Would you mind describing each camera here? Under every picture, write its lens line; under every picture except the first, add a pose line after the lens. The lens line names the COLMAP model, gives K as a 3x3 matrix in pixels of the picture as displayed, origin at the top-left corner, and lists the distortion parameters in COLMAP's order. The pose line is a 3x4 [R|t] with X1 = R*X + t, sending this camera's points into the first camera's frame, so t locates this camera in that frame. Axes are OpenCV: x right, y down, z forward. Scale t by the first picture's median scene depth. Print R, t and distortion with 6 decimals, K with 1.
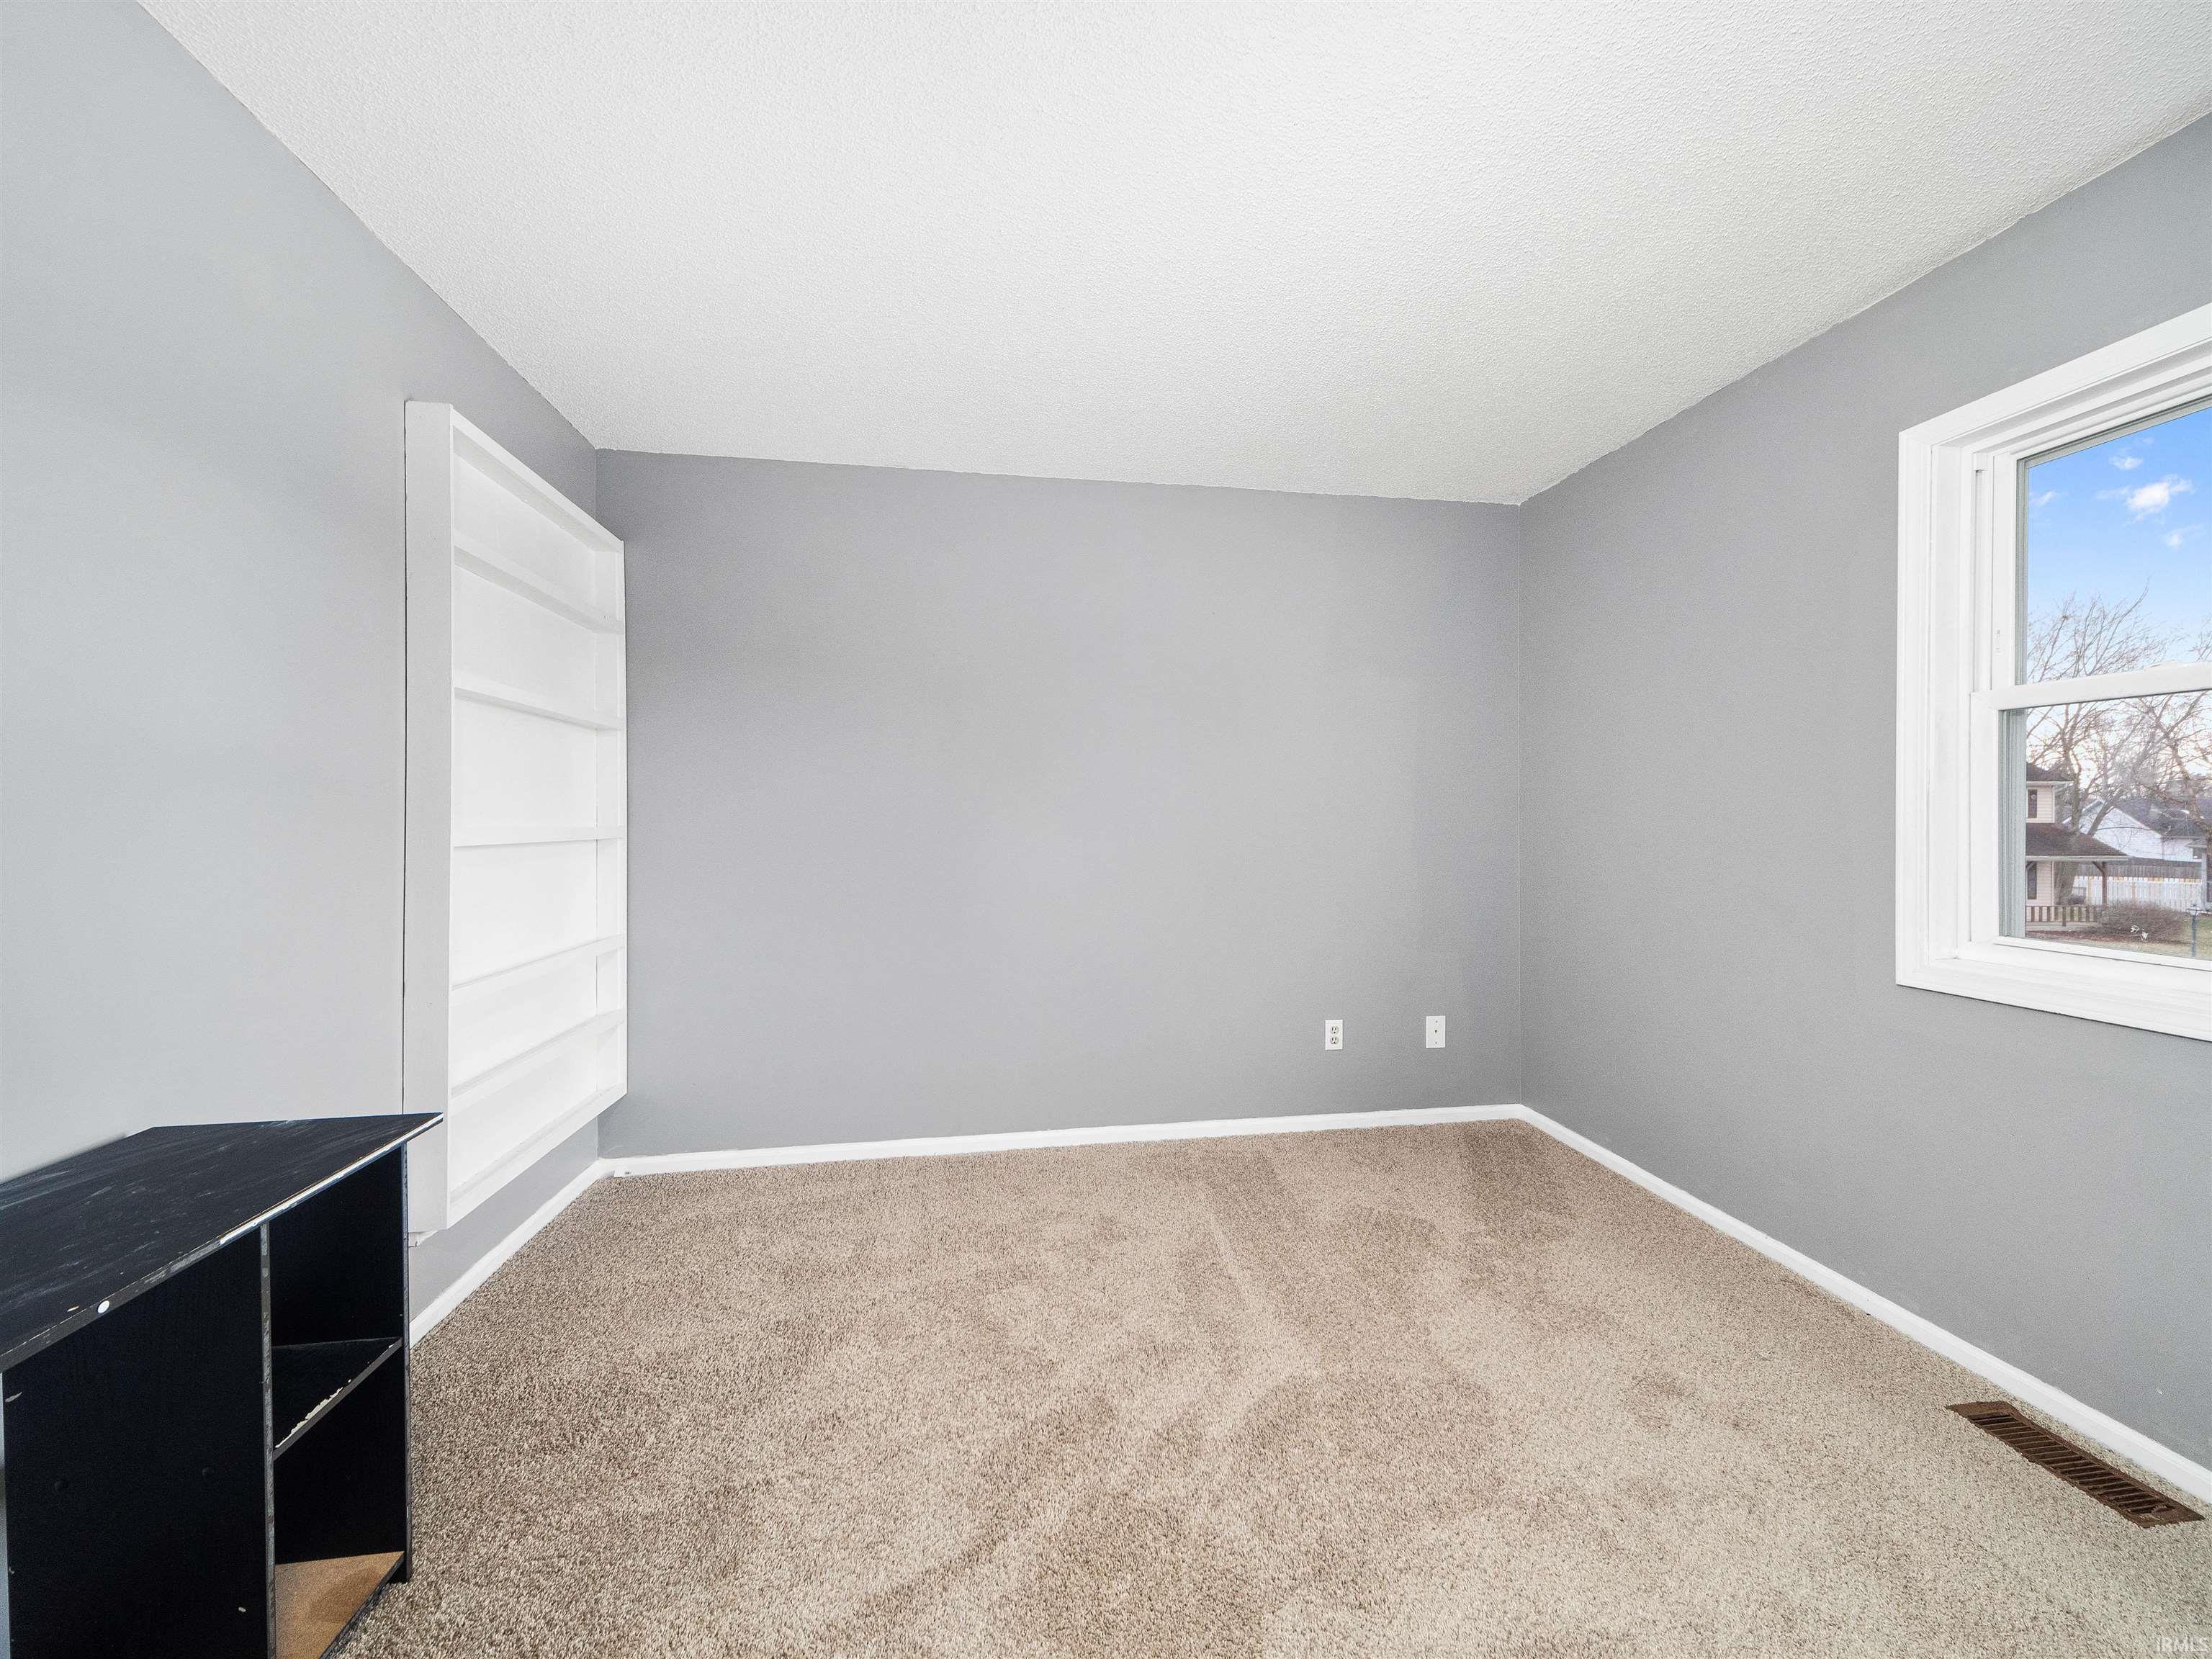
lens RADIAL K [[808.1, 0, 1067.3], [0, 808.1, 815.9], [0, 0, 1]] dist [0.008382, -0.001348]
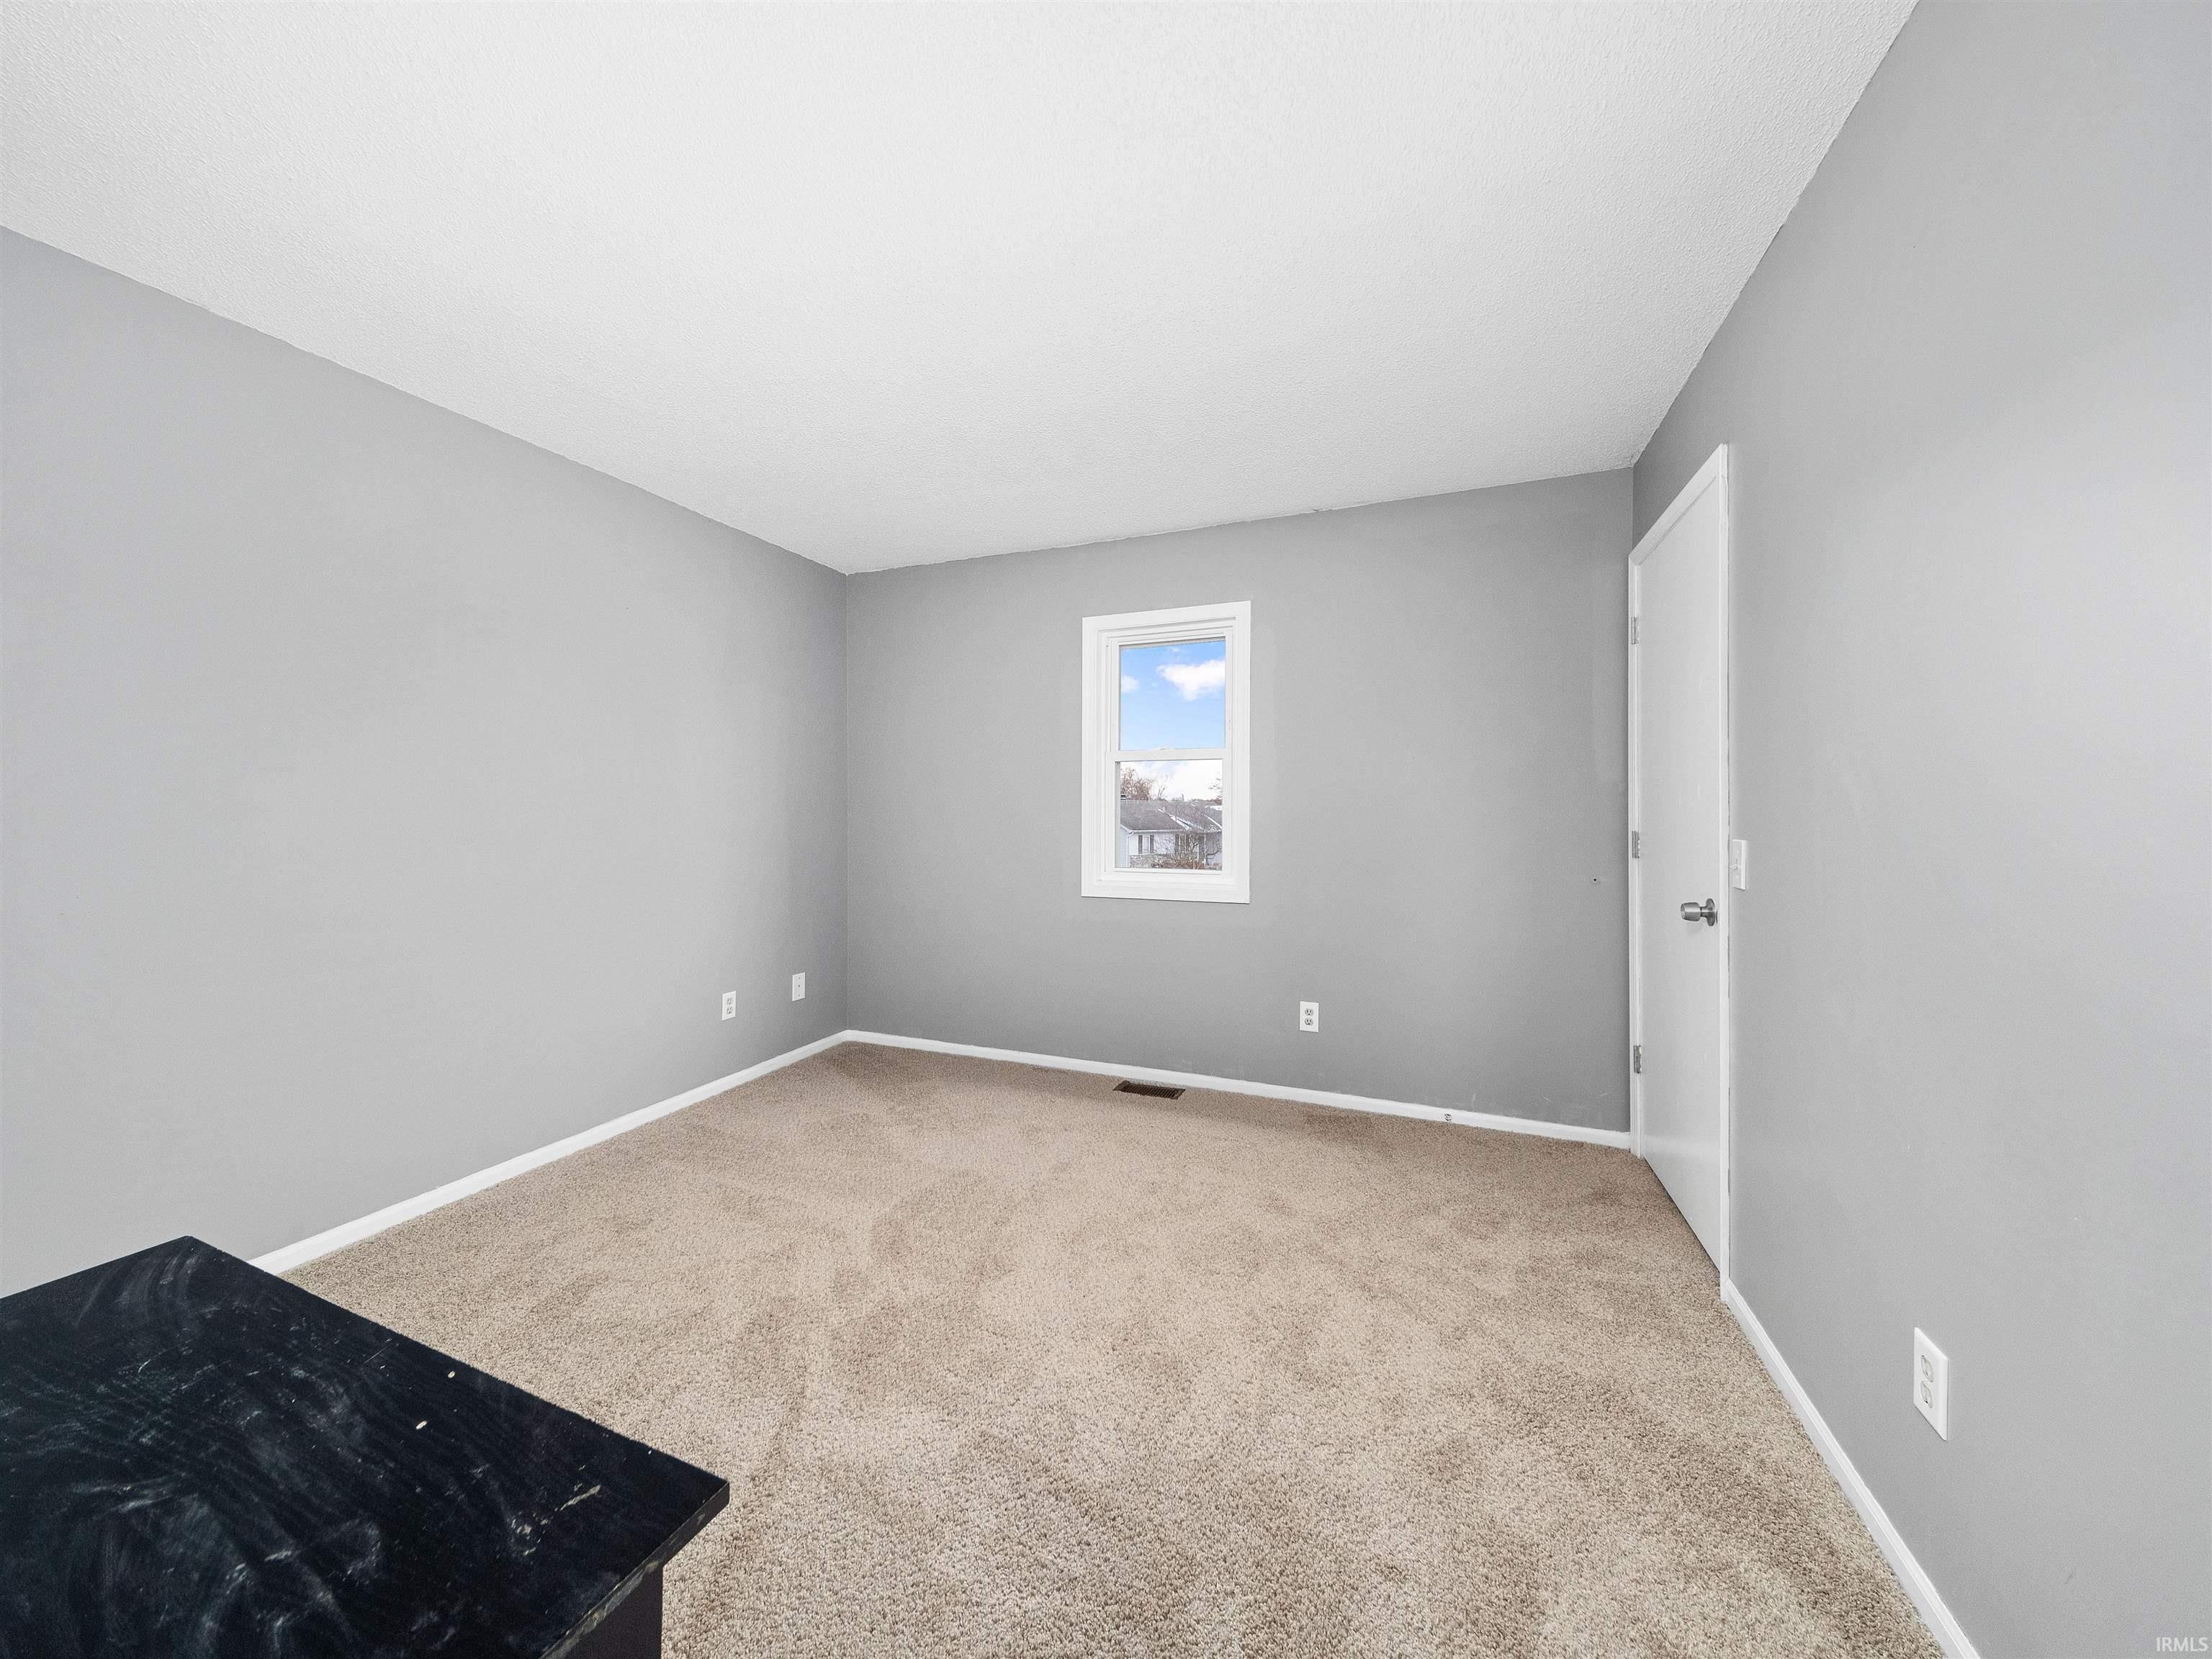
lens RADIAL K [[808.1, 0, 1091.4], [0, 808.1, 814.9], [0, 0, 1]] dist [0.008382, -0.001348]
pose [[0.503062, -0.002106, 0.864248, -0.667148], [0.000315, 0.999997, 0.002253, 0.005493], [-0.864250, -0.000862, 0.503061, -0.003807]]
